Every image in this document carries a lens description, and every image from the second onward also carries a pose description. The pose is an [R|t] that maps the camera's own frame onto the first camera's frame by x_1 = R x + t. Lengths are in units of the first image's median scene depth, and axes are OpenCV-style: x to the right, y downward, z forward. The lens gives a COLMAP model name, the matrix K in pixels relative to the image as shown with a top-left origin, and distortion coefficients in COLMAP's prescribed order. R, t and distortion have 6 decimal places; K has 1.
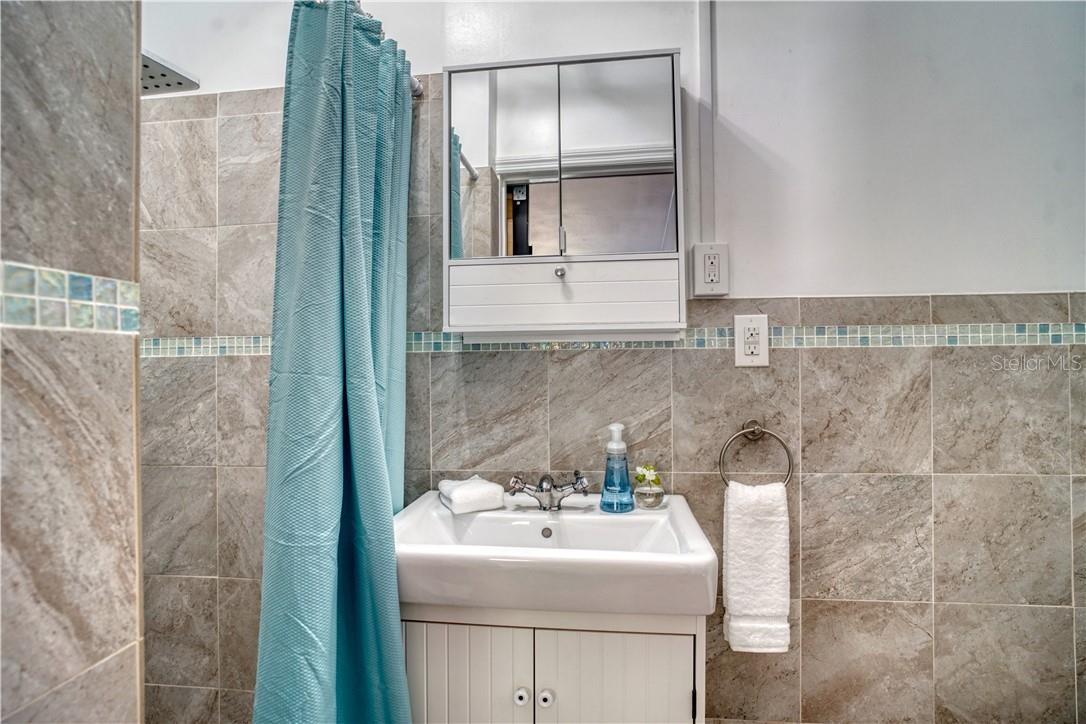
lens RADIAL K [[561.9, 0, 544.3], [0, 561.9, 358.4], [0, 0, 1]] dist [-0.053189, 0.026083]
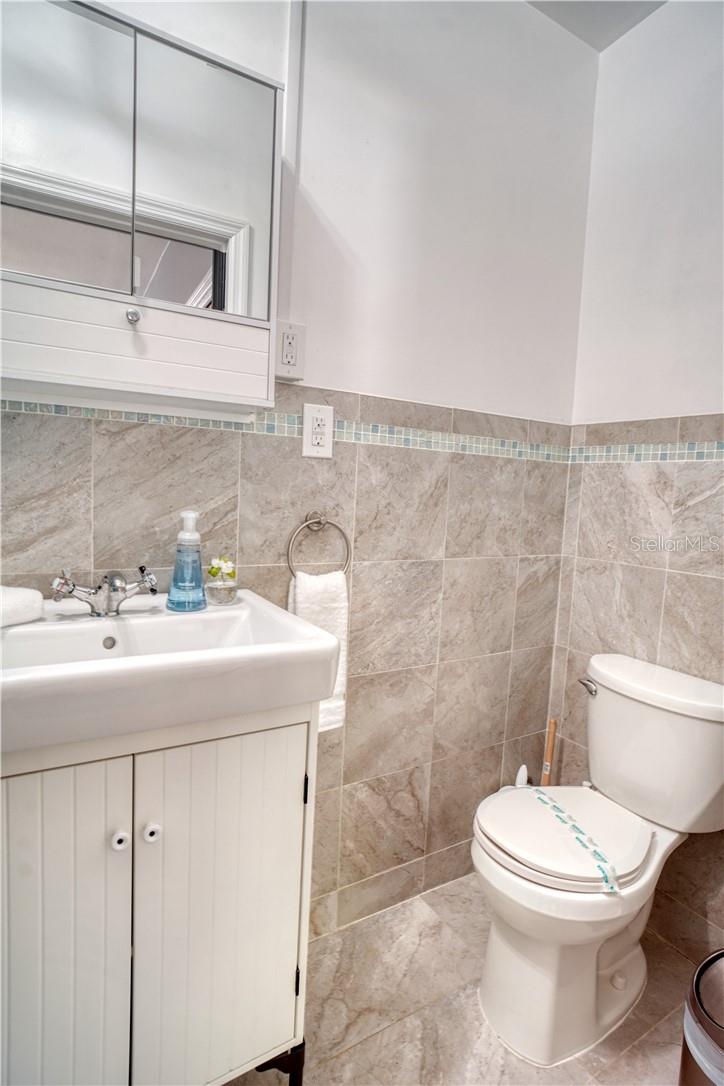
lens RADIAL K [[561.9, 0, 359.2], [0, 561.9, 538.5], [0, 0, 1]] dist [-0.053189, 0.026083]
pose [[0.789745, -0.010796, 0.613341, -0.189787], [-0.060501, 0.993600, 0.095391, 0.059787], [-0.610445, -0.112442, 0.784037, 0.157130]]
